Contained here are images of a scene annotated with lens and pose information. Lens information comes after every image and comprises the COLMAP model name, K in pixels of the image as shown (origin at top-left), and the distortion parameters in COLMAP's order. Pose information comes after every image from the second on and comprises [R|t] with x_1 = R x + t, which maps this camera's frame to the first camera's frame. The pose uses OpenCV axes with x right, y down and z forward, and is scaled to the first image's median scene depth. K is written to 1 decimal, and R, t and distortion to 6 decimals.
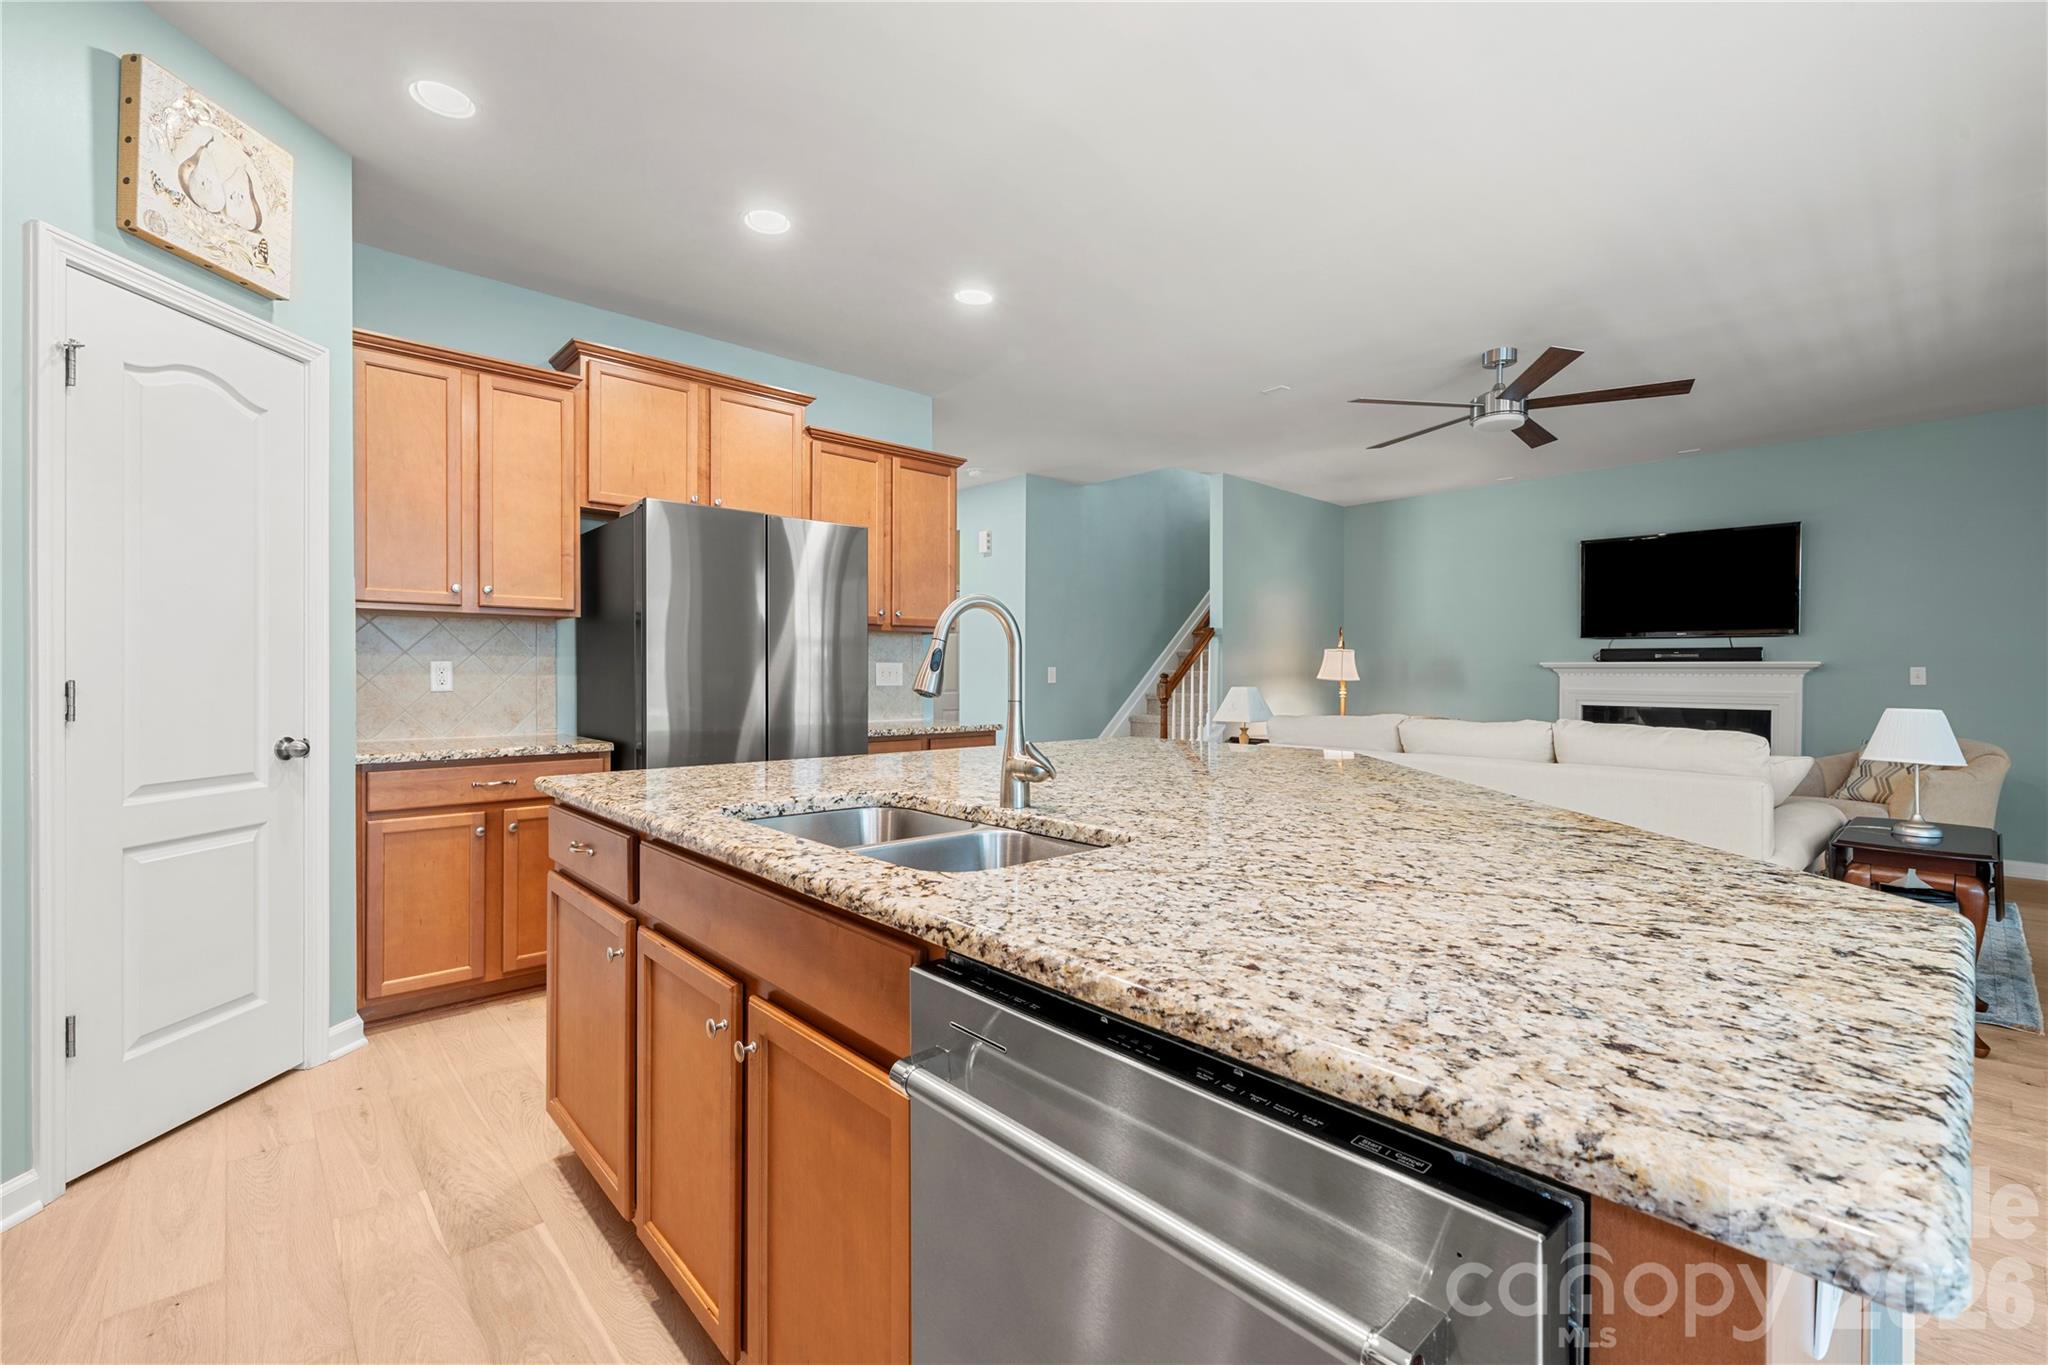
lens RADIAL K [[875.0, 0, 1032.0], [0, 875.0, 682.8], [0, 0, 1]] dist [0.001848, -0.000714]
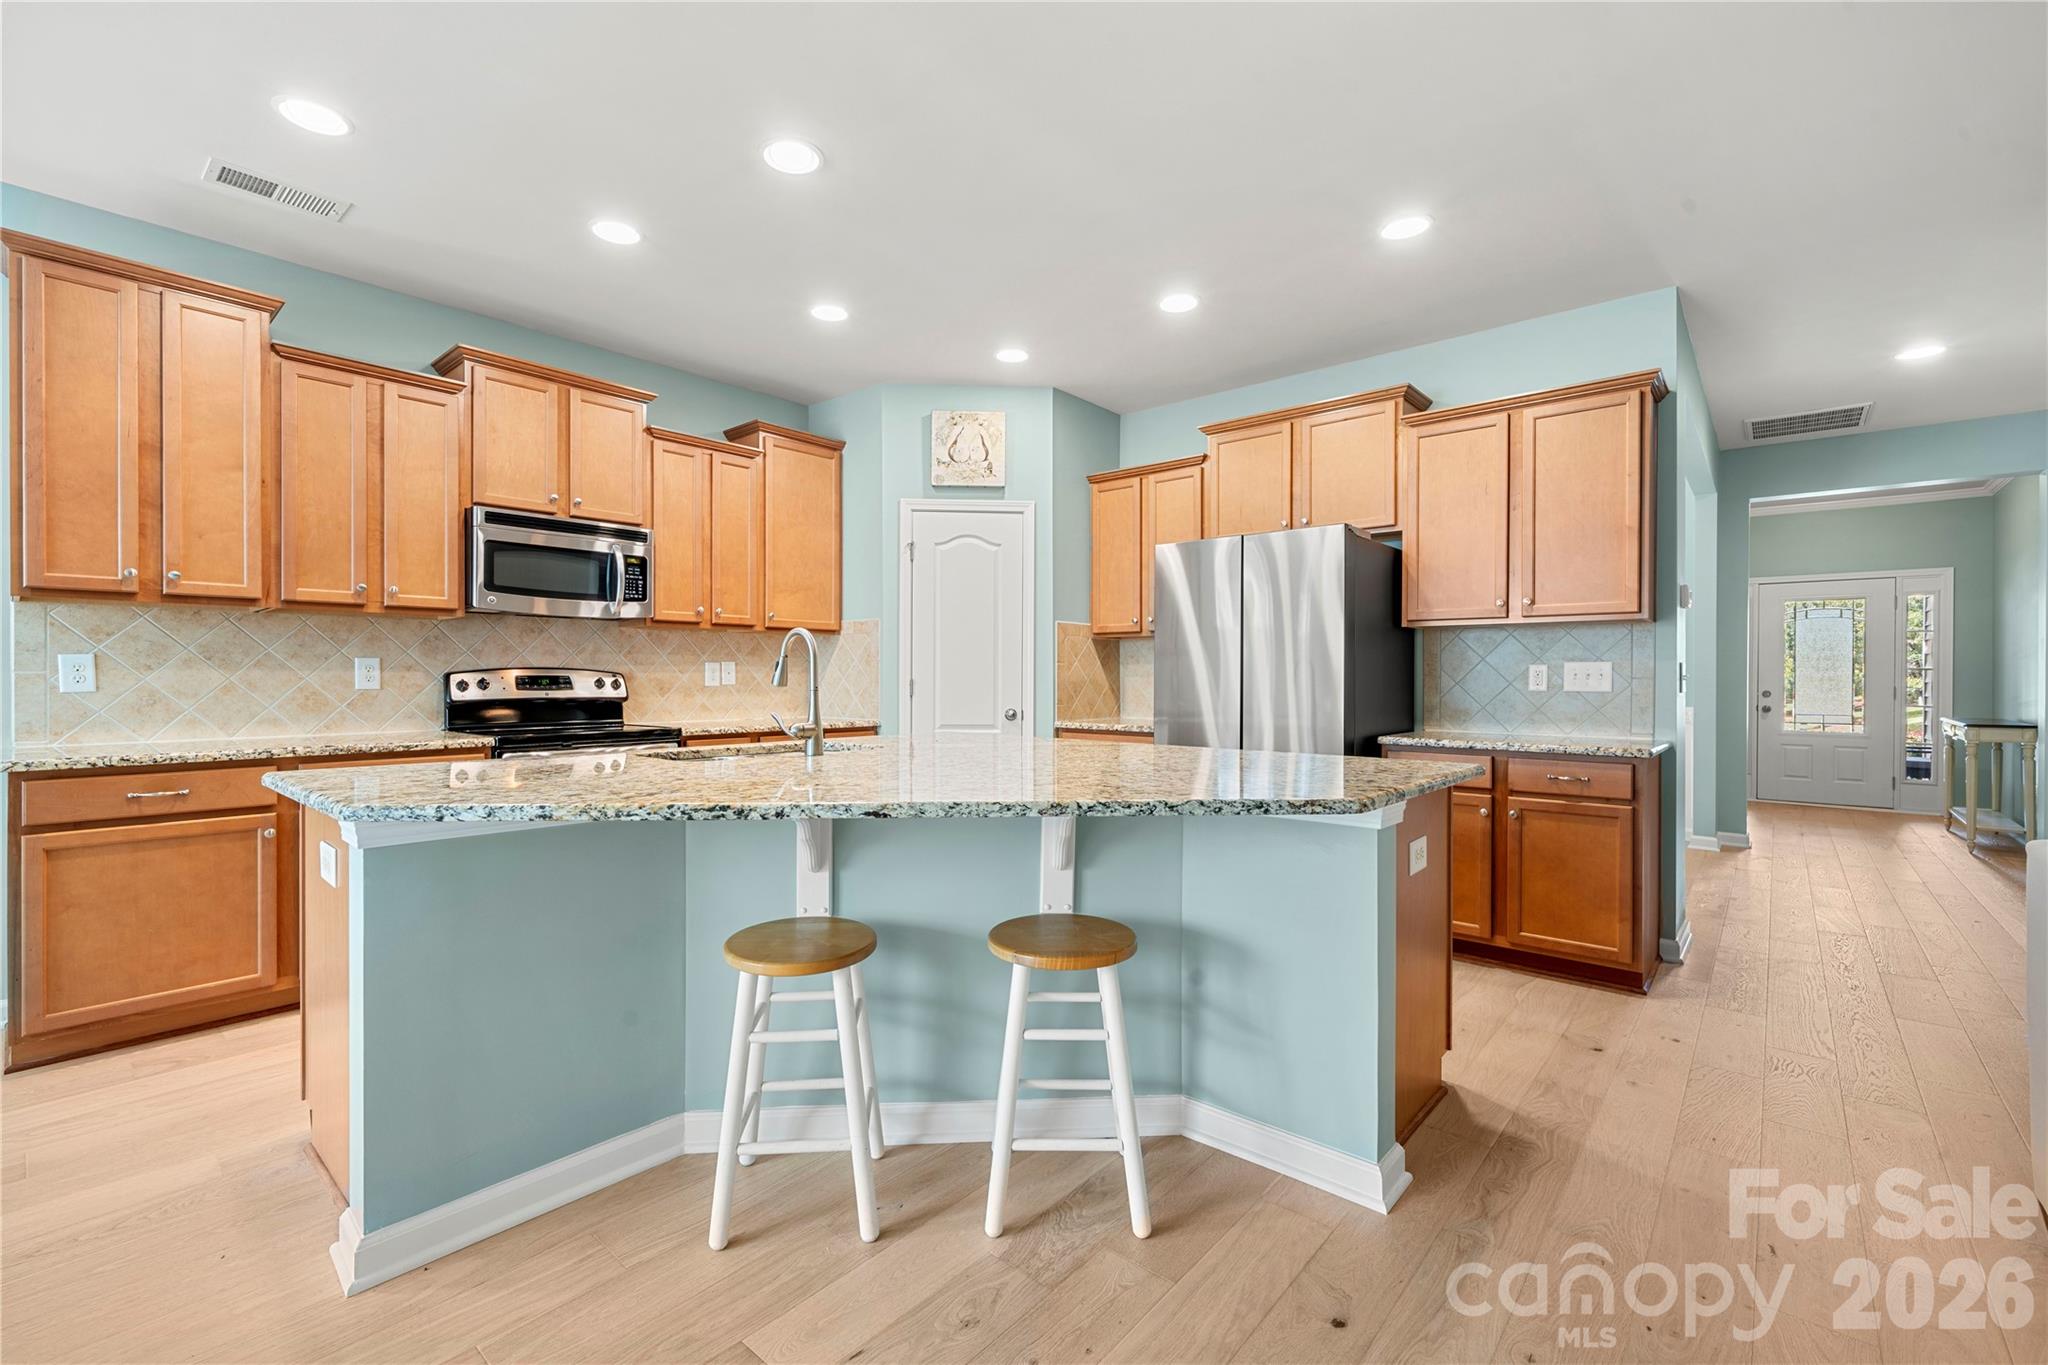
lens RADIAL K [[875.0, 0, 1026.5], [0, 875.0, 673.4], [0, 0, 1]] dist [0.001848, -0.000714]
pose [[0.108333, -0.002872, -0.994111, 0.888505], [-0.011259, 0.999928, -0.004116, -0.006450], [0.994051, 0.011639, 0.108293, 0.670619]]
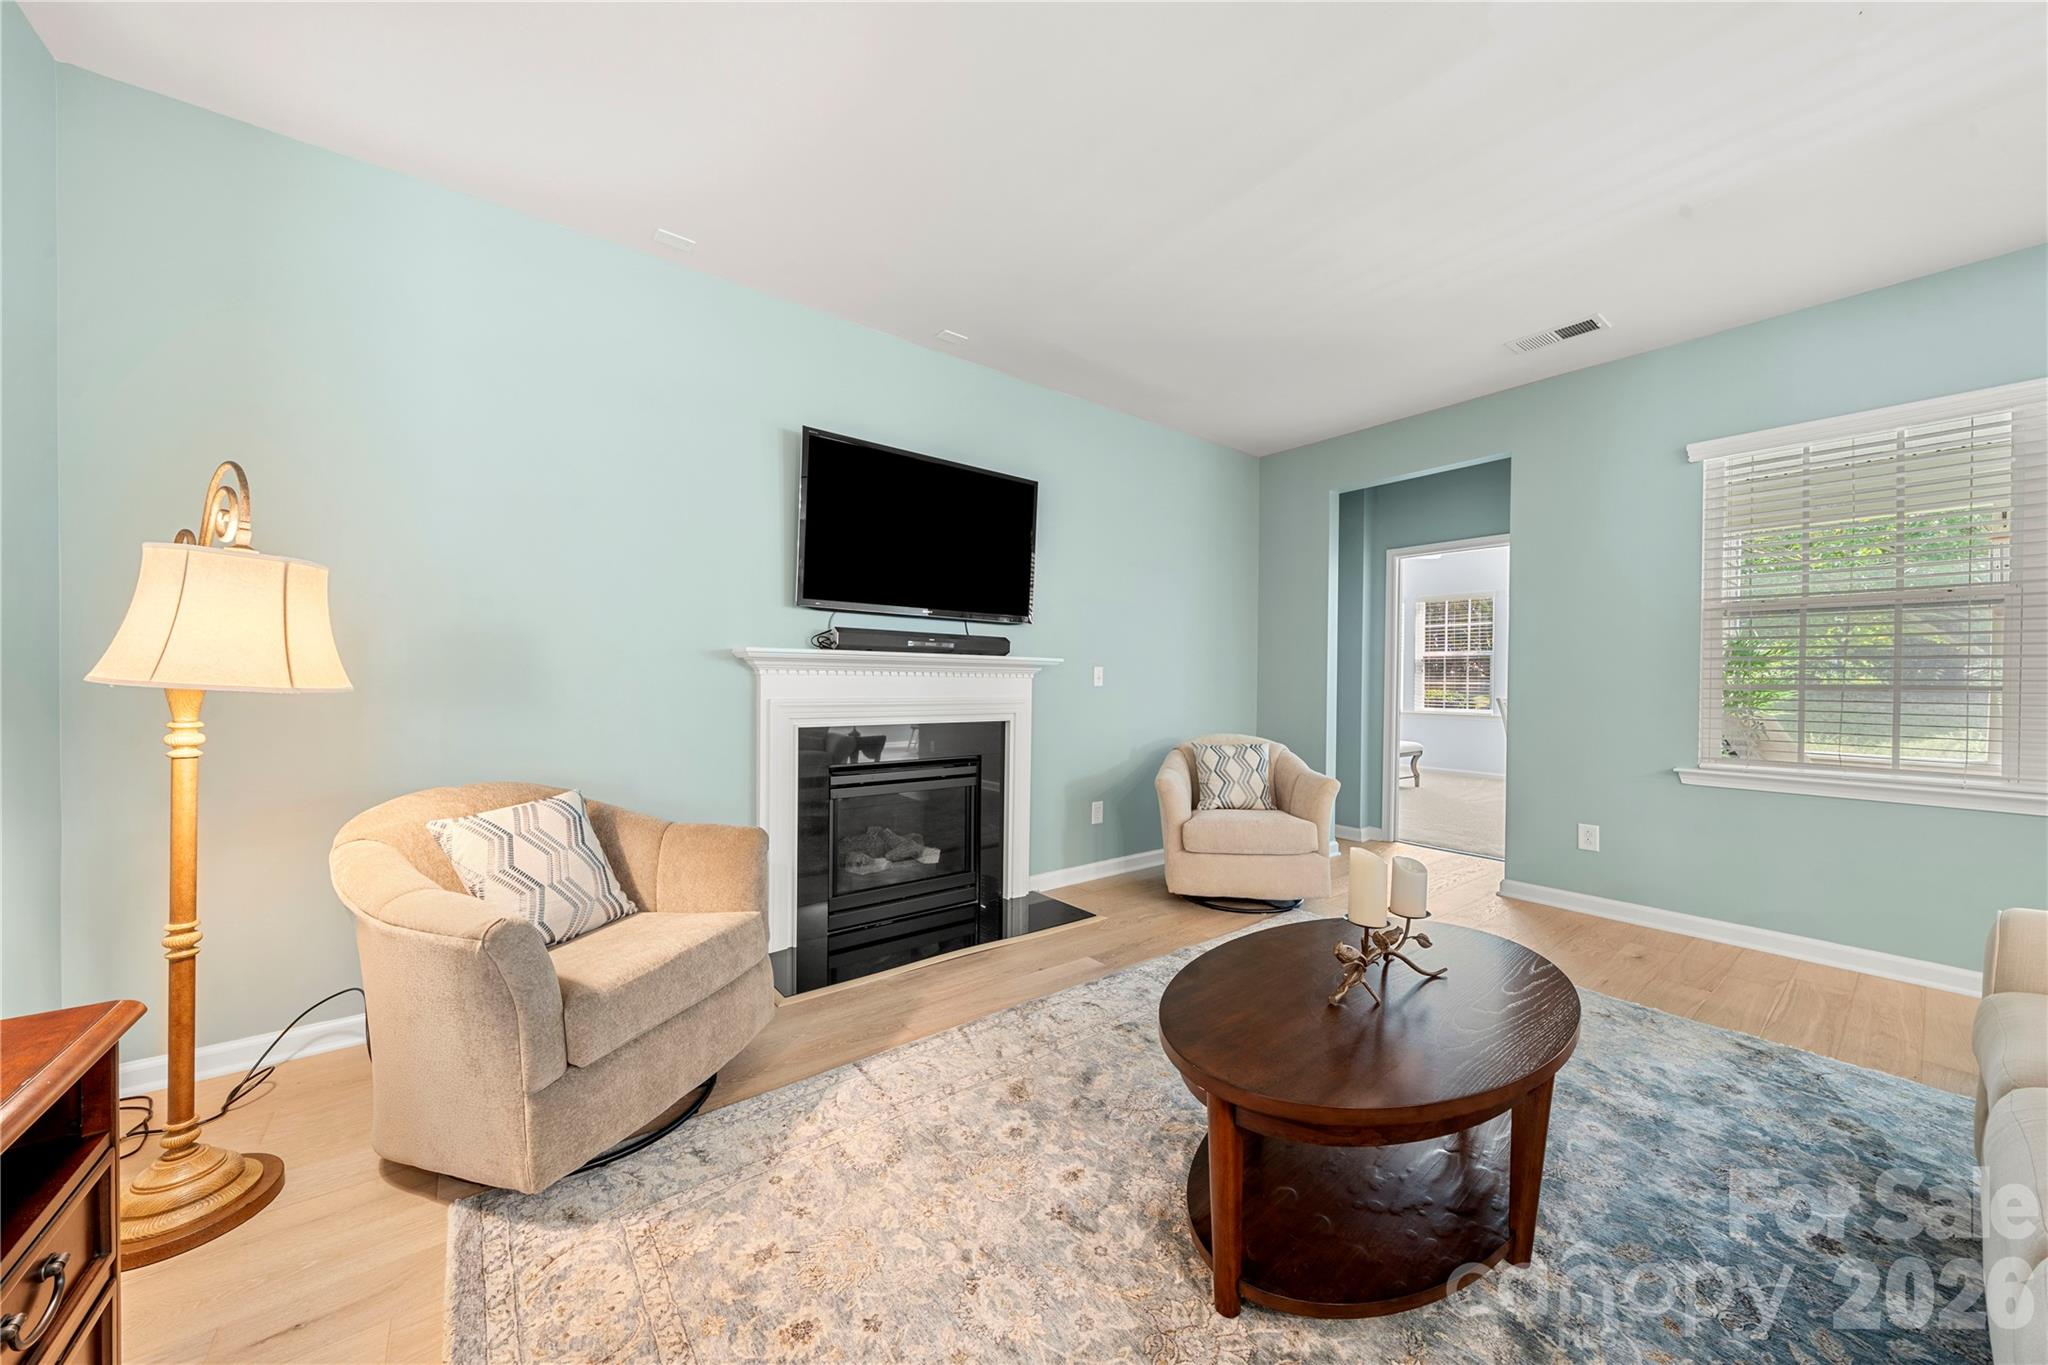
lens RADIAL K [[717.9, 0, 1026.6], [0, 717.9, 686.7], [0, 0, 1]] dist [-0.008635, -0.000182]
pose [[0.084005, -0.011683, 0.996397, 0.425479], [0.003226, 0.999929, 0.011453, -0.010654], [-0.996460, 0.002252, 0.084037, 1.822070]]
